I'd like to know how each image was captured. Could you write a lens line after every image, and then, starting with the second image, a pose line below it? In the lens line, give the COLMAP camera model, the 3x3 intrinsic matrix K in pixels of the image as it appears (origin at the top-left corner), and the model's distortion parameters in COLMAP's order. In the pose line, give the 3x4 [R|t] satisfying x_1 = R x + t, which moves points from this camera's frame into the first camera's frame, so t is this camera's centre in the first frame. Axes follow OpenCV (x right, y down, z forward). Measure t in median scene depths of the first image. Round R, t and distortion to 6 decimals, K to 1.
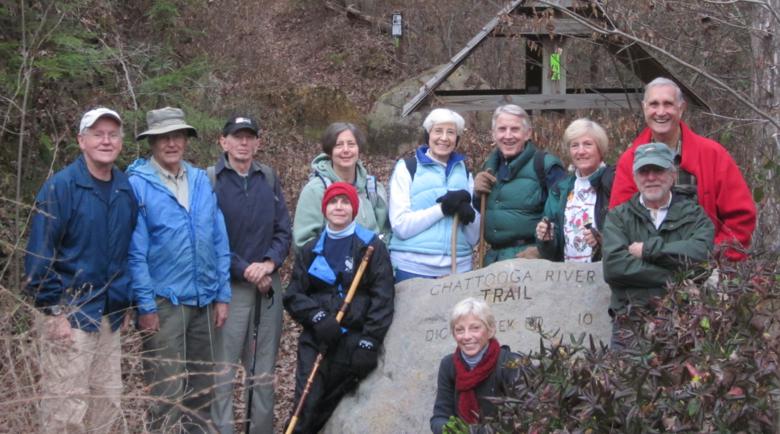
lens RADIAL K [[1531.4, 0, 390.1], [0, 1531.4, 216.9], [0, 0, 1]] dist [0.003312, 0.000000]
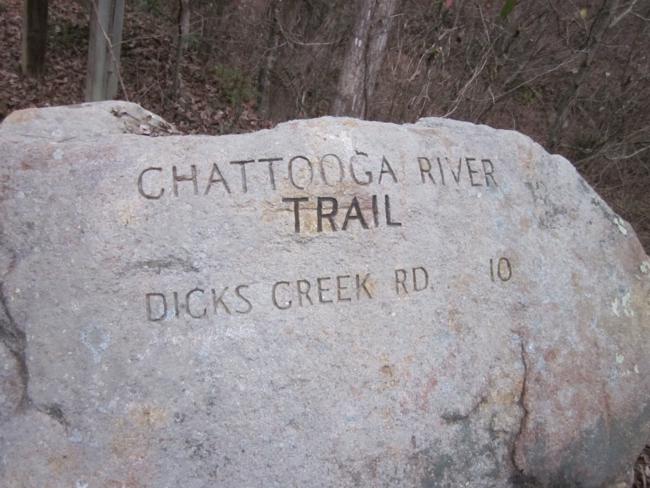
lens RADIAL K [[529.7, 0, 325.3], [0, 529.7, 243.9], [0, 0, 1]] dist [-0.017396, -0.004863]
pose [[0.755757, -0.158204, 0.635455, -0.027461], [-0.183969, 0.880007, 0.437886, -0.007520], [-0.628479, -0.447839, 0.635967, 0.901339]]
